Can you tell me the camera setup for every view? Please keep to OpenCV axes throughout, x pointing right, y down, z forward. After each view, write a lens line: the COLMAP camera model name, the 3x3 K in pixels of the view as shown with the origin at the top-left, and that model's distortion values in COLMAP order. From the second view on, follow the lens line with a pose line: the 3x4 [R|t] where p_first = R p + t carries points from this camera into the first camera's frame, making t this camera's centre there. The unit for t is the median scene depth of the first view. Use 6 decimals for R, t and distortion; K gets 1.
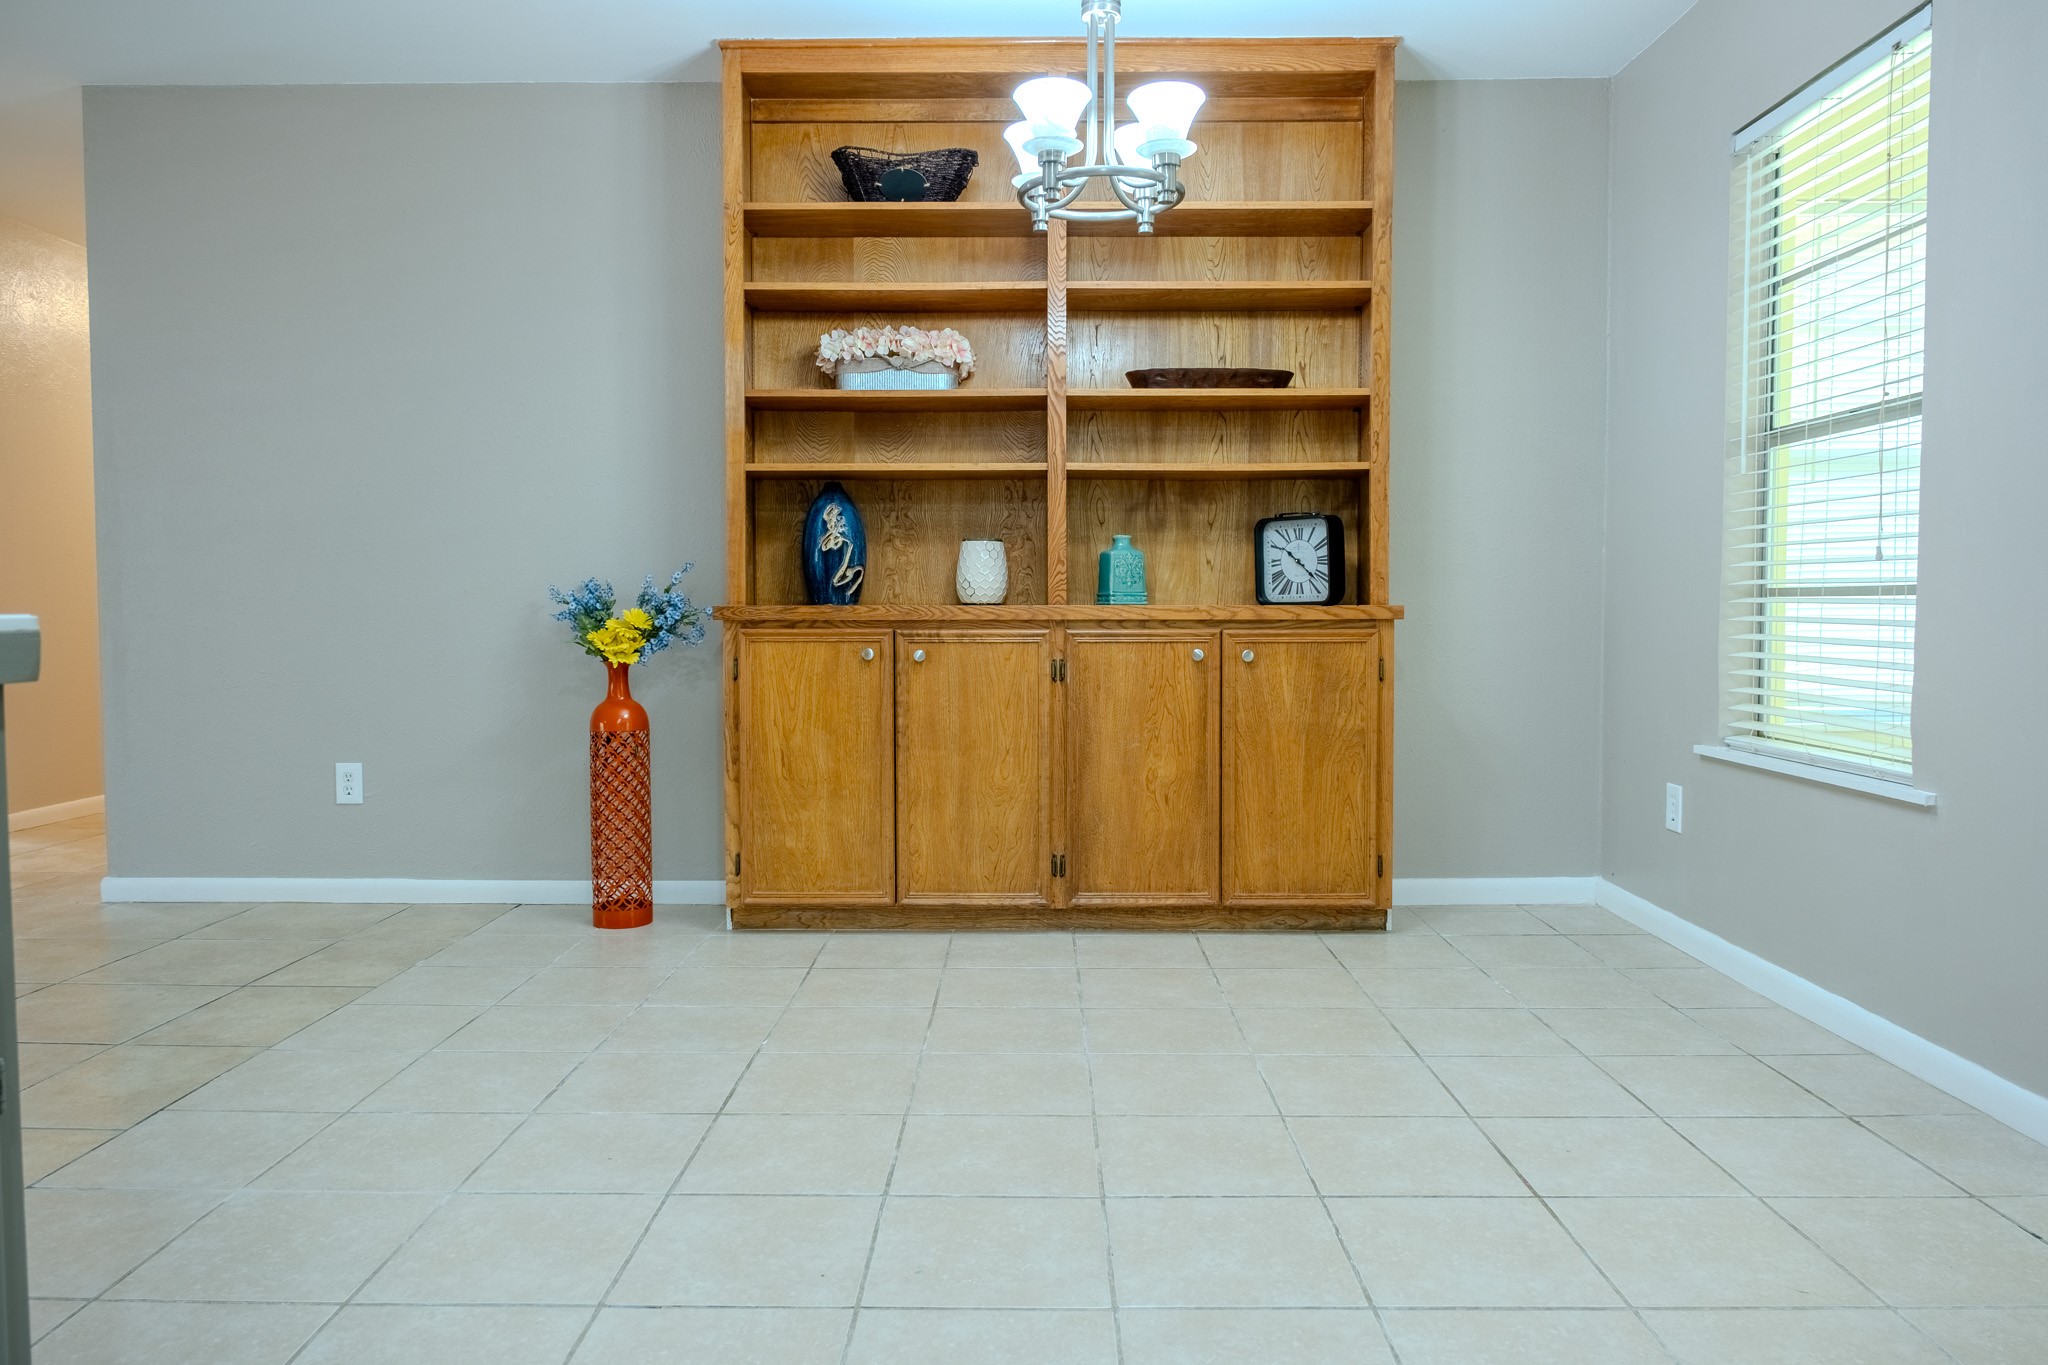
lens RADIAL K [[1385.5, 0, 1035.6], [0, 1385.5, 682.6], [0, 0, 1]] dist [0.001898, -0.004083]
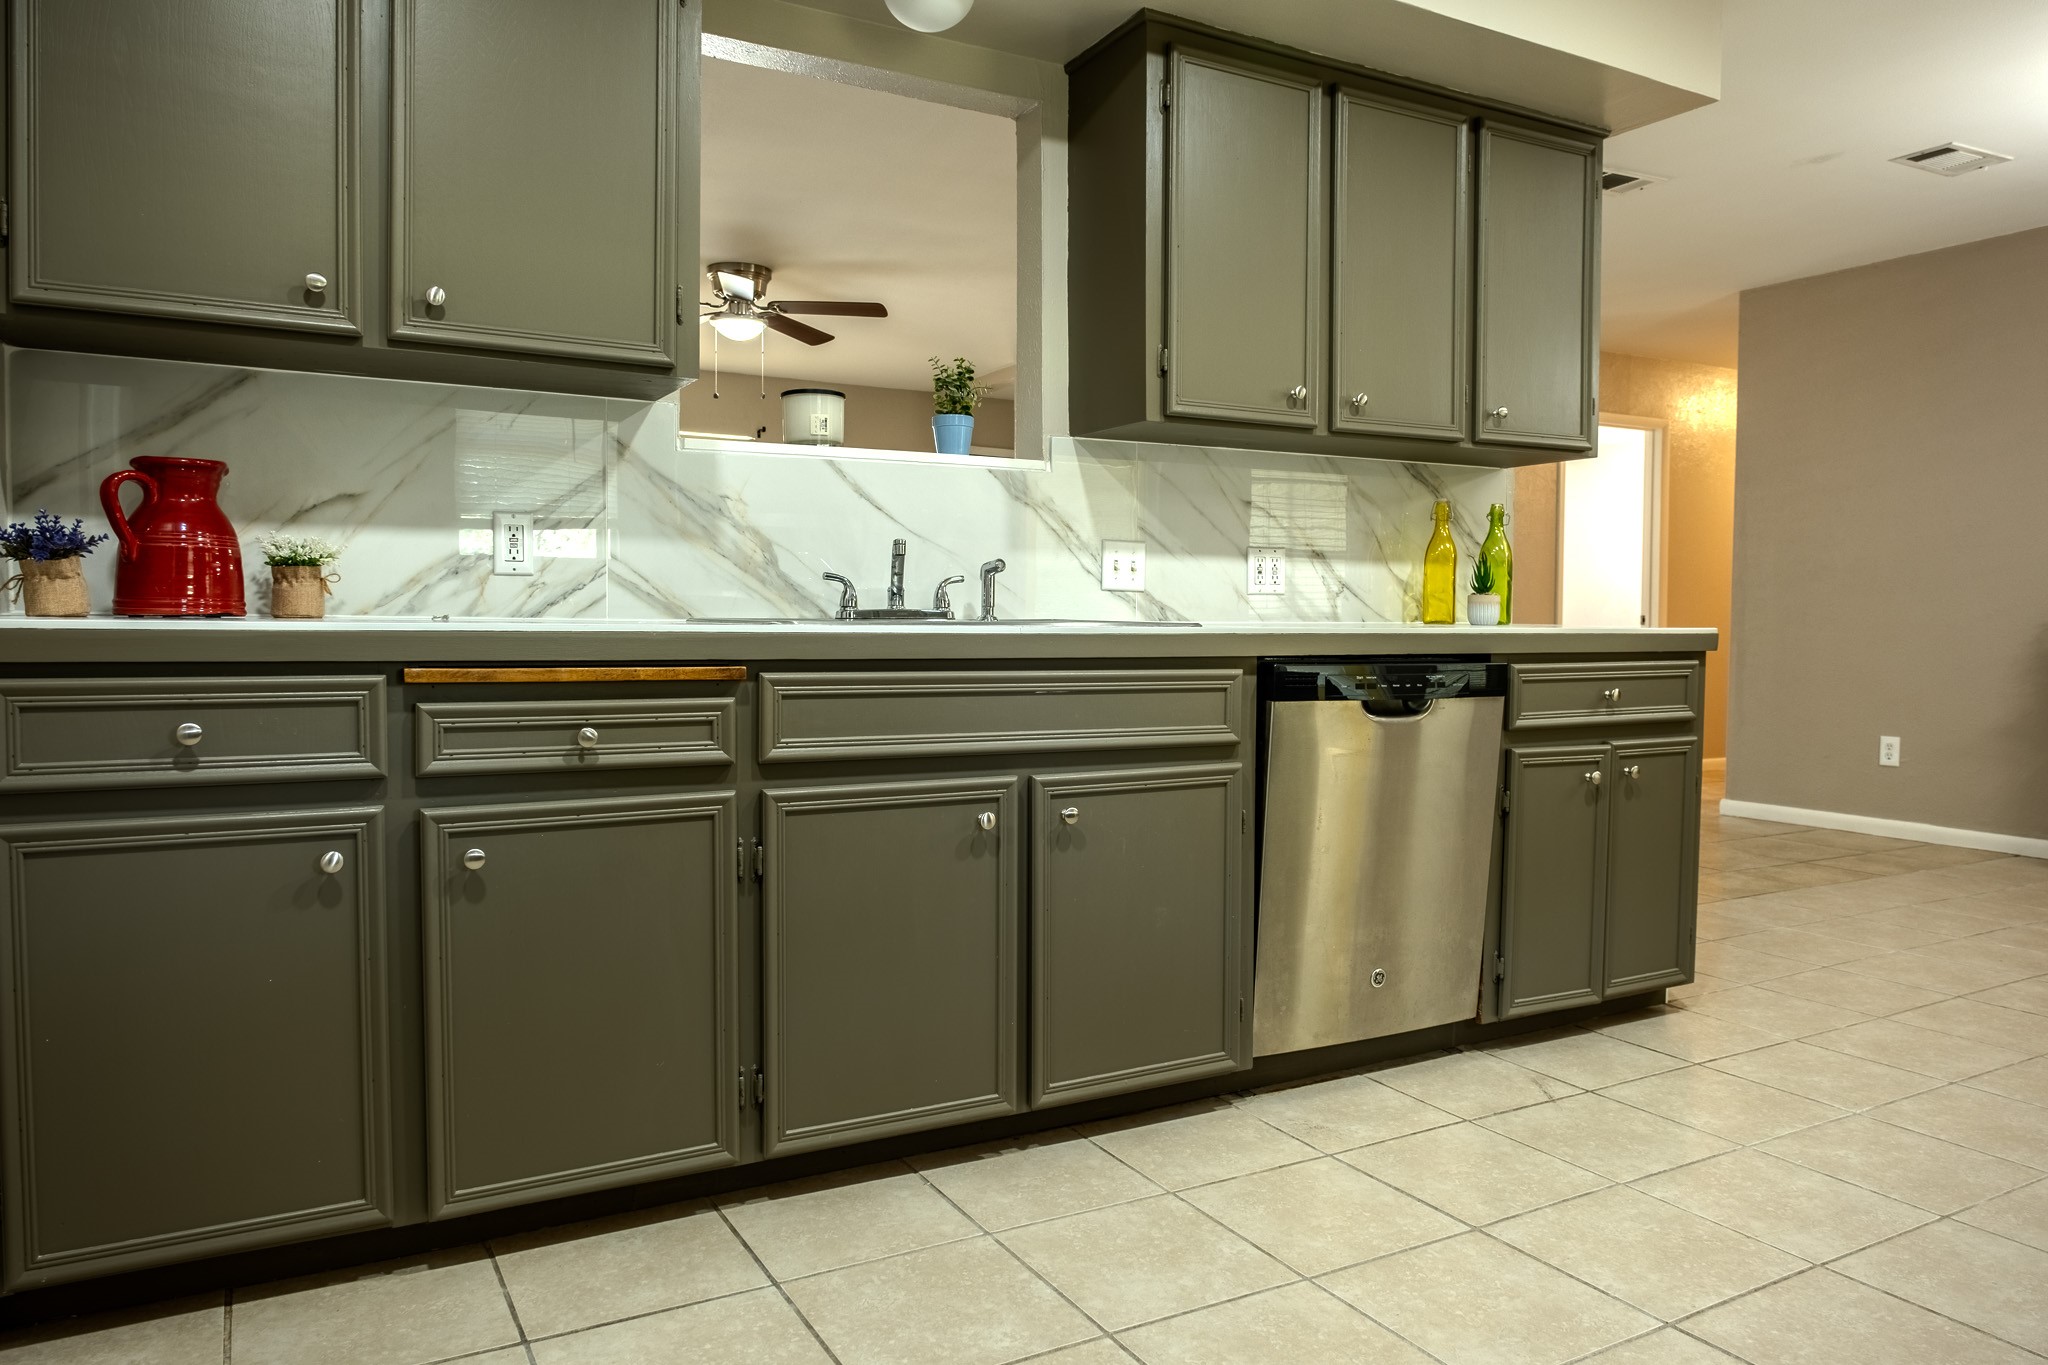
lens RADIAL K [[1415.7, 0, 1027.0], [0, 1415.7, 681.8], [0, 0, 1]] dist [-0.000563, -0.001683]
pose [[0.494742, 0.042266, -0.868012, 0.337269], [-0.050868, 0.998512, 0.019627, 0.021438], [0.867550, 0.034444, 0.496156, -0.504982]]
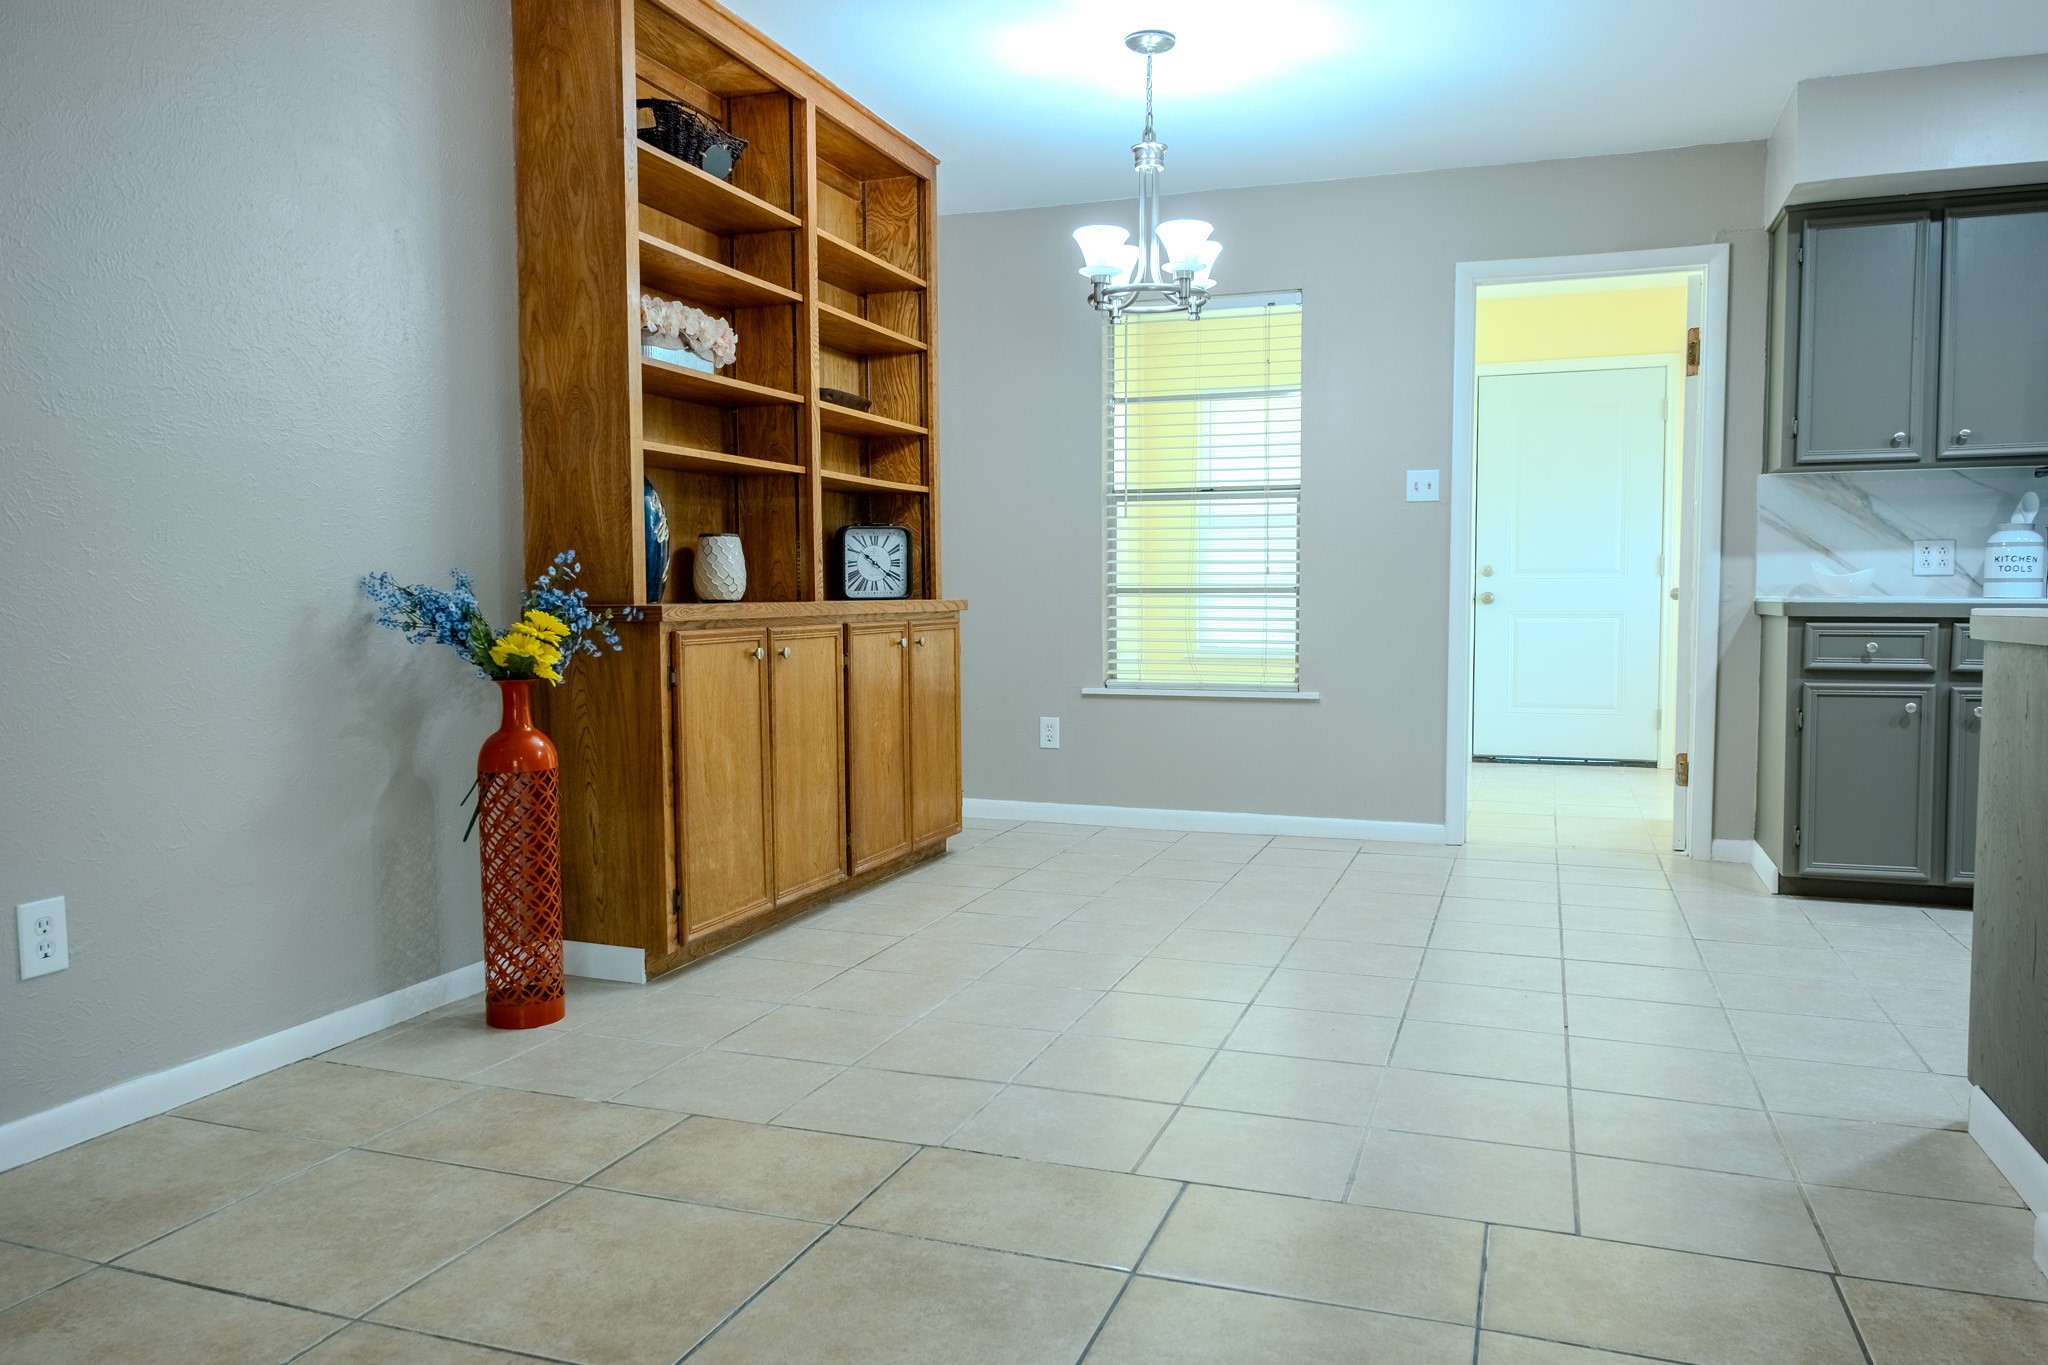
lens RADIAL K [[1415.7, 0, 1027.0], [0, 1415.7, 681.8], [0, 0, 1]] dist [-0.000563, -0.001683]
pose [[0.337434, -0.061222, 0.939356, -0.972663], [0.054014, 0.997498, 0.045608, -0.035412], [-0.939798, 0.035349, 0.339897, 0.484548]]
